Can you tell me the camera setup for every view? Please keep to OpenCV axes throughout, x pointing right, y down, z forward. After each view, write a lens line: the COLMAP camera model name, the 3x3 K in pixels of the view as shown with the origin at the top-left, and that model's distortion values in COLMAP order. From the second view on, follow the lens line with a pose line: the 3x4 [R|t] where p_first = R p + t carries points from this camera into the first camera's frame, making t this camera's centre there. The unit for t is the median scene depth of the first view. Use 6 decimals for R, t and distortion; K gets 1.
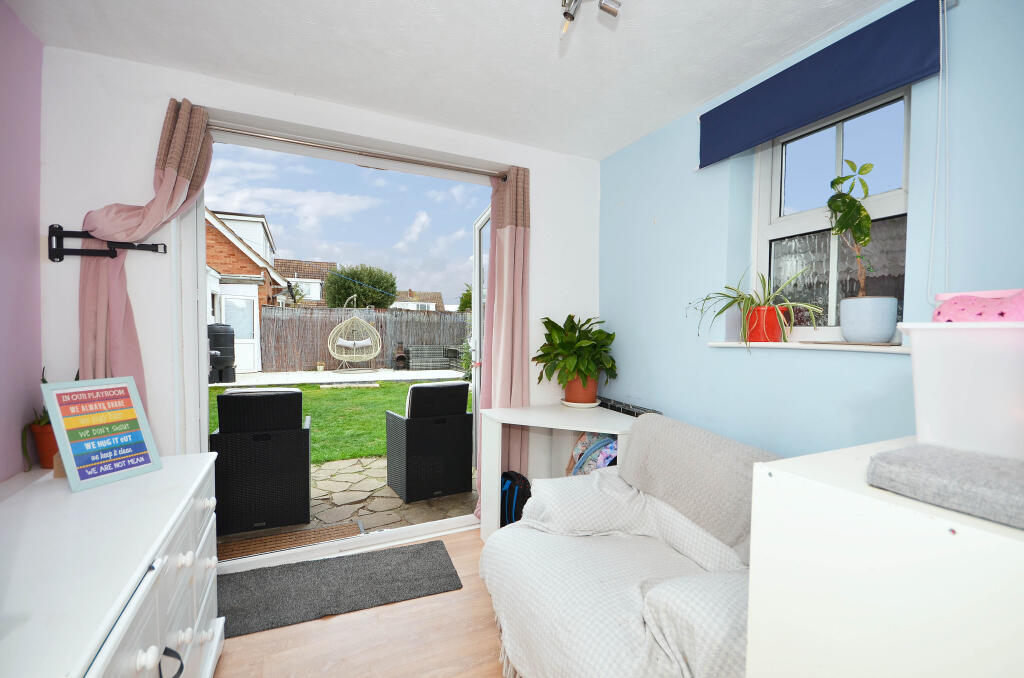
lens RADIAL K [[450.5, 0, 512.3], [0, 450.5, 334.7], [0, 0, 1]] dist [-0.003226, -0.009372]
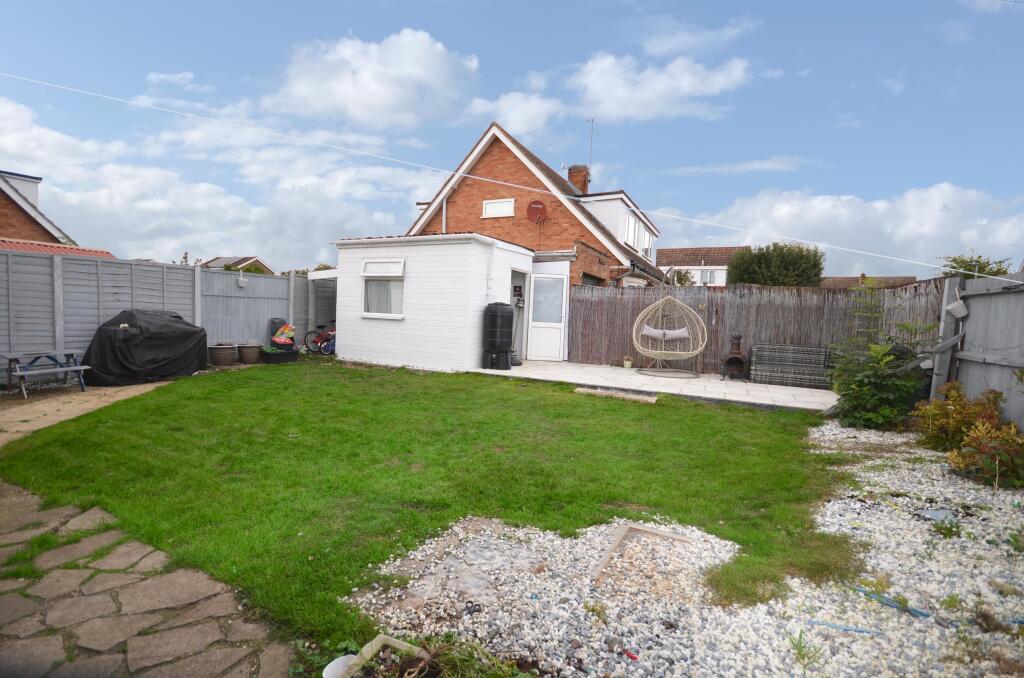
lens RADIAL K [[450.5, 0, 509.6], [0, 450.5, 335.1], [0, 0, 1]] dist [-0.003226, -0.009372]
pose [[0.617096, 0.048837, -0.785371, 0.049381], [-0.038468, 0.998751, 0.031880, 0.008095], [0.785947, 0.010539, 0.618204, 0.368194]]
